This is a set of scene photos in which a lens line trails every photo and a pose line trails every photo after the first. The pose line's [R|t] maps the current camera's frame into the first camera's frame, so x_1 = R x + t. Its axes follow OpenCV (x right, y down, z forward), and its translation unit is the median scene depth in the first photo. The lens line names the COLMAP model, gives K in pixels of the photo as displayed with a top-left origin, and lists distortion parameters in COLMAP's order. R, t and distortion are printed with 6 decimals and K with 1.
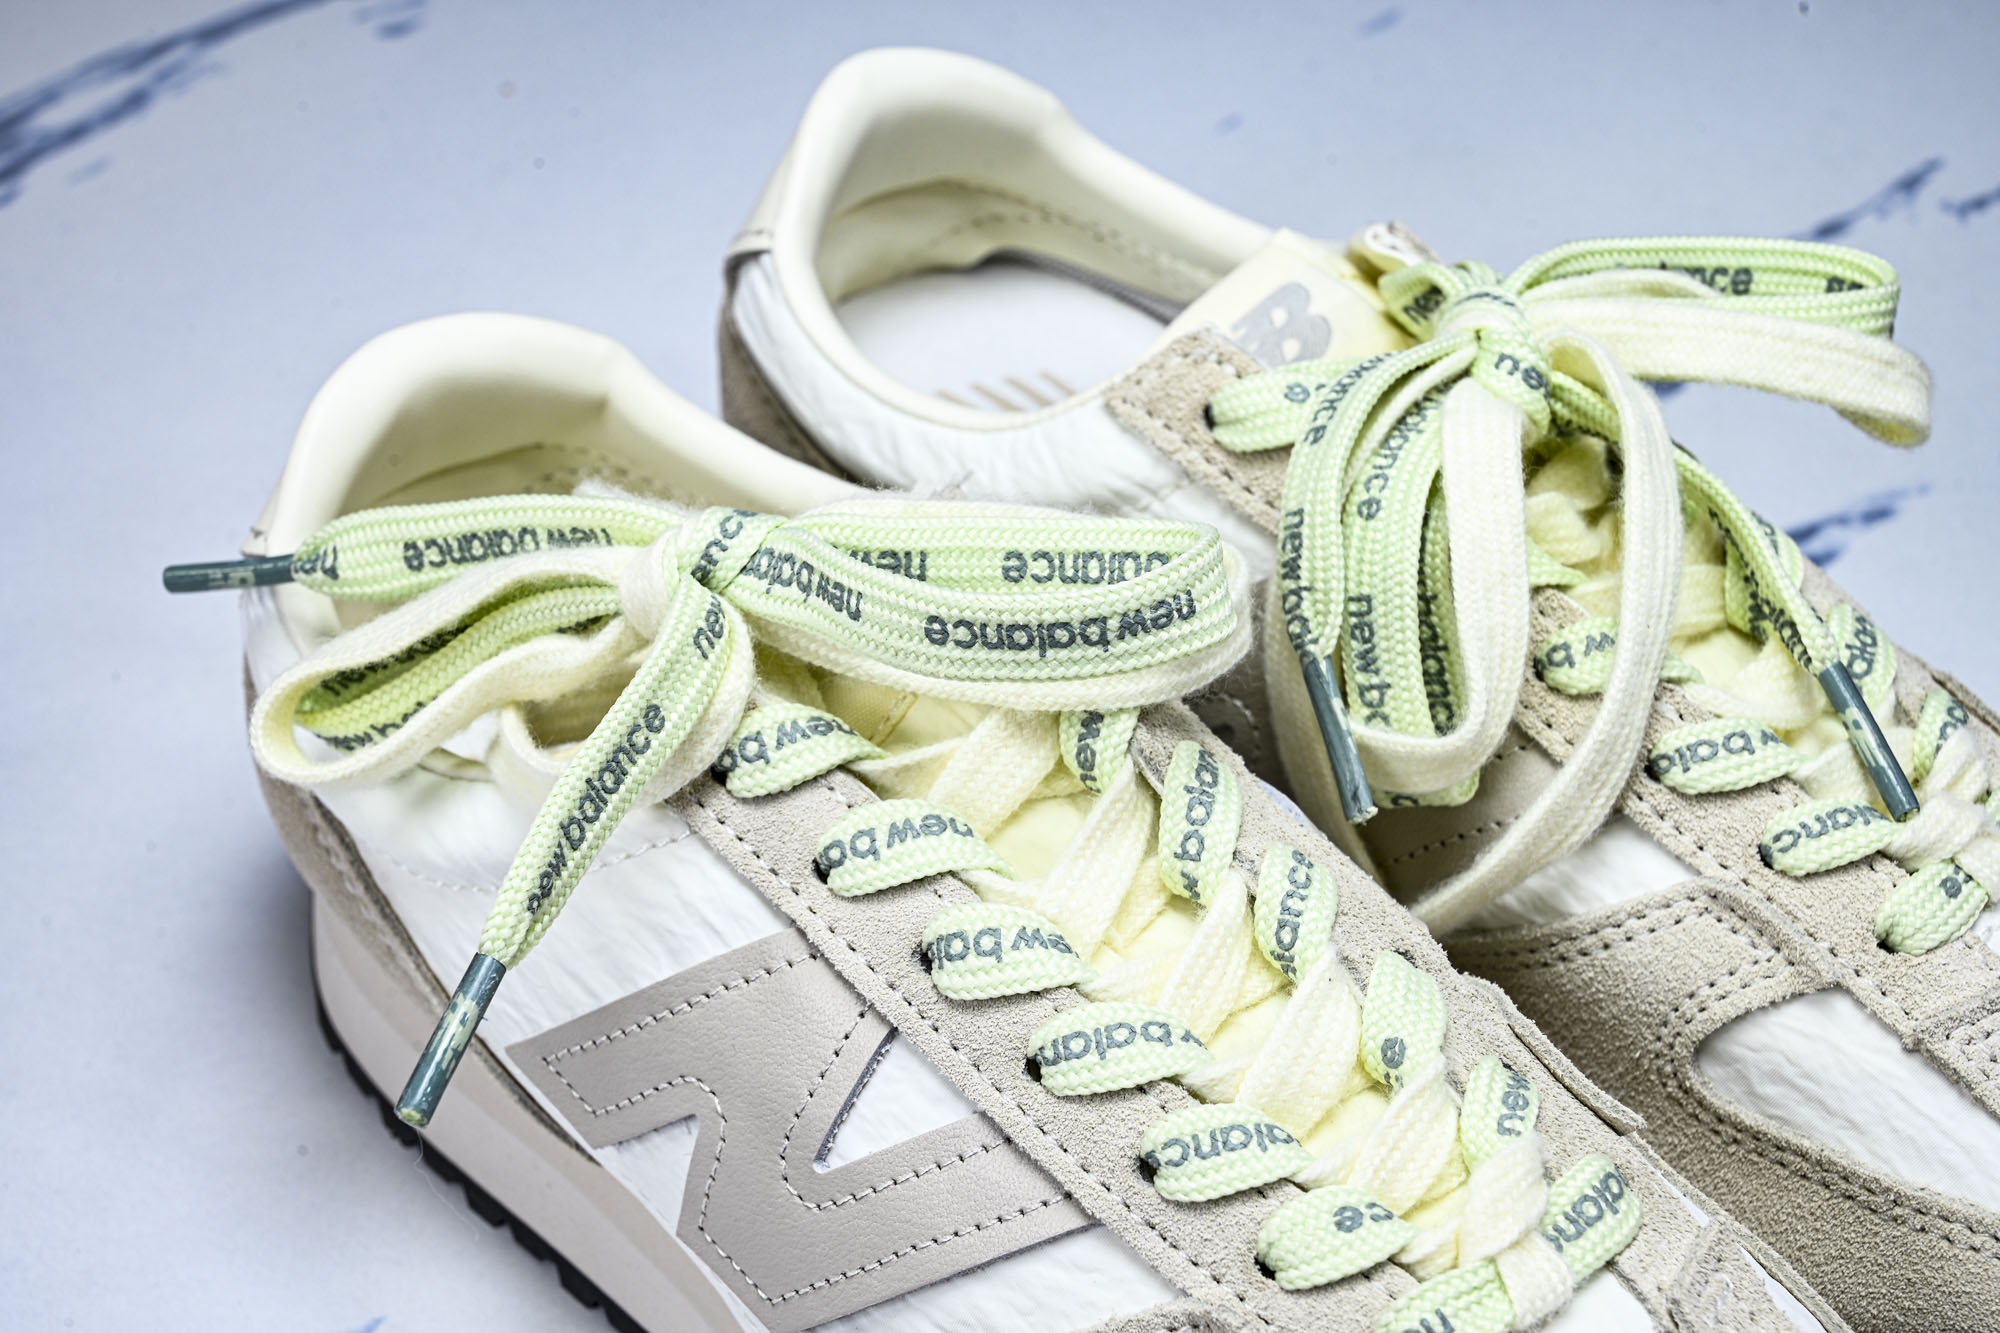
lens RADIAL K [[3736.4, 0, 1000.0], [0, 3736.4, 666.5], [0, 0, 1]] dist [0.029106, 0.118399]
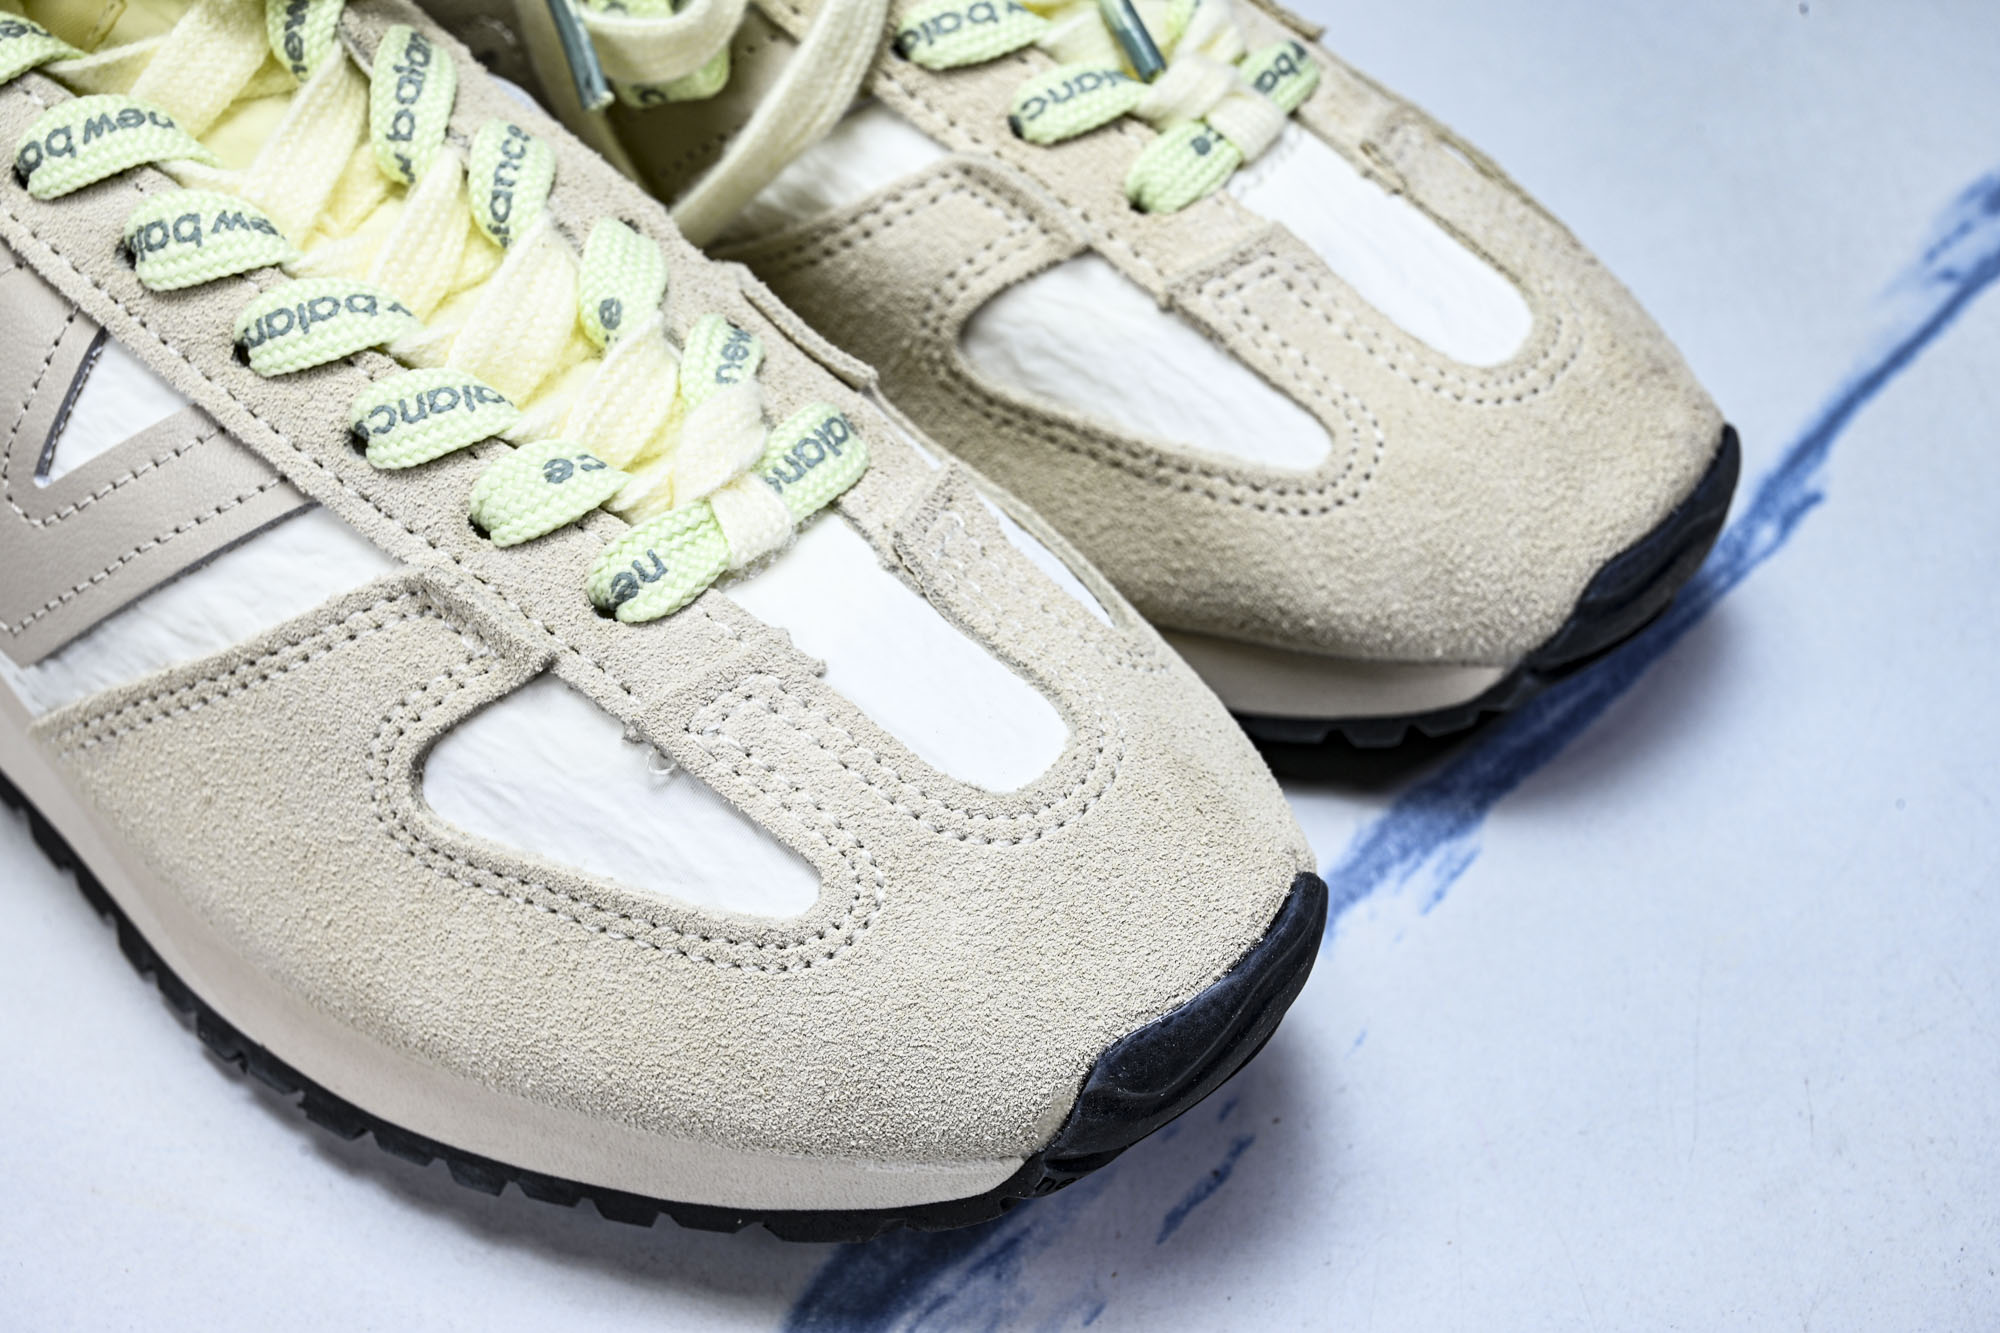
lens RADIAL K [[3736.4, 0, 1000.0], [0, 3736.4, 666.5], [0, 0, 1]] dist [0.029106, 0.118399]
pose [[0.995062, -0.065643, 0.074452, 0.124138], [0.060154, 0.995463, 0.073720, 0.125697], [-0.078953, -0.068877, 0.994496, 0.012398]]
